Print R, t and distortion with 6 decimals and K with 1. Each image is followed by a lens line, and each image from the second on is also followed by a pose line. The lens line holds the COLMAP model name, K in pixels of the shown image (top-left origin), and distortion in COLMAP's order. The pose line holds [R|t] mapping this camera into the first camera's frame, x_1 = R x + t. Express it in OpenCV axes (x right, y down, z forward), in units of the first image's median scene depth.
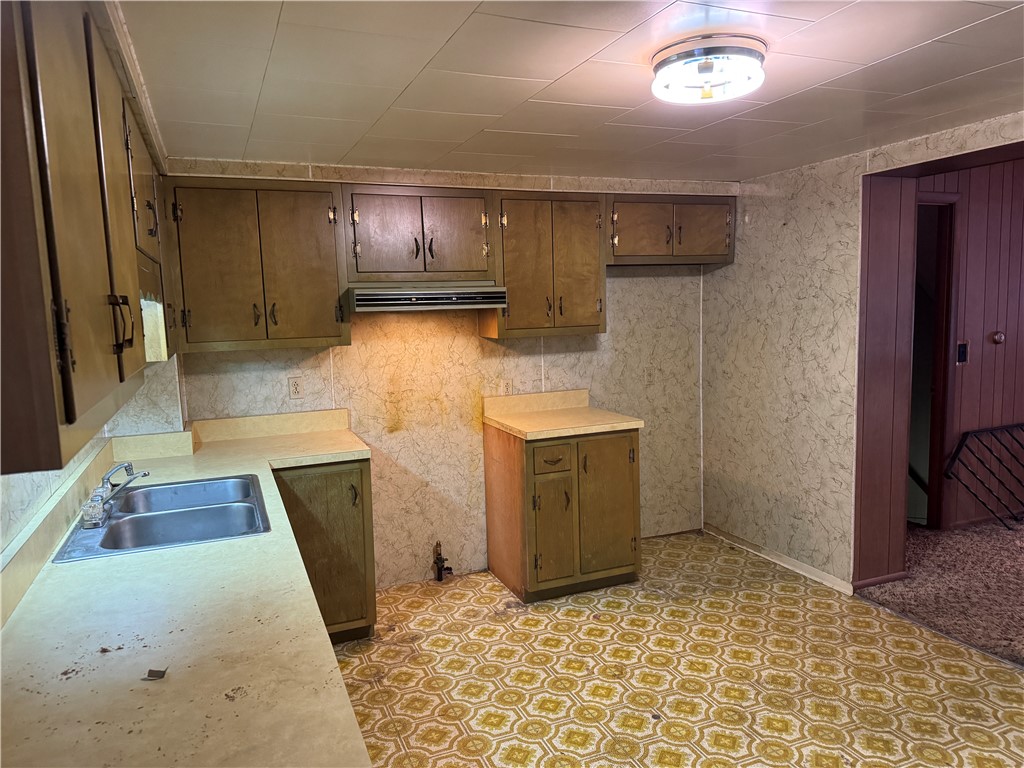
lens RADIAL K [[723.1, 0, 523.0], [0, 723.1, 377.6], [0, 0, 1]] dist [0.059881, -0.044952]
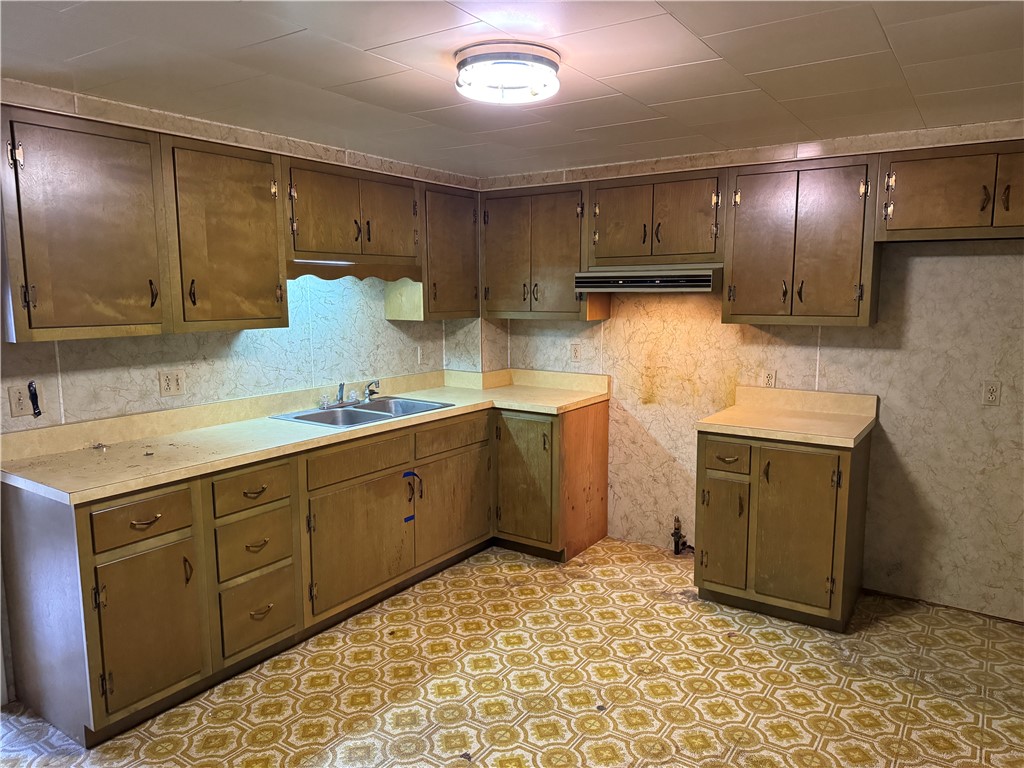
lens RADIAL K [[723.1, 0, 512.8], [0, 723.1, 380.3], [0, 0, 1]] dist [0.059881, -0.044952]
pose [[0.539399, 0.132053, -0.831631, 0.643340], [-0.101901, 0.990605, 0.091203, -0.040255], [0.835862, 0.035549, 0.547787, 0.247119]]
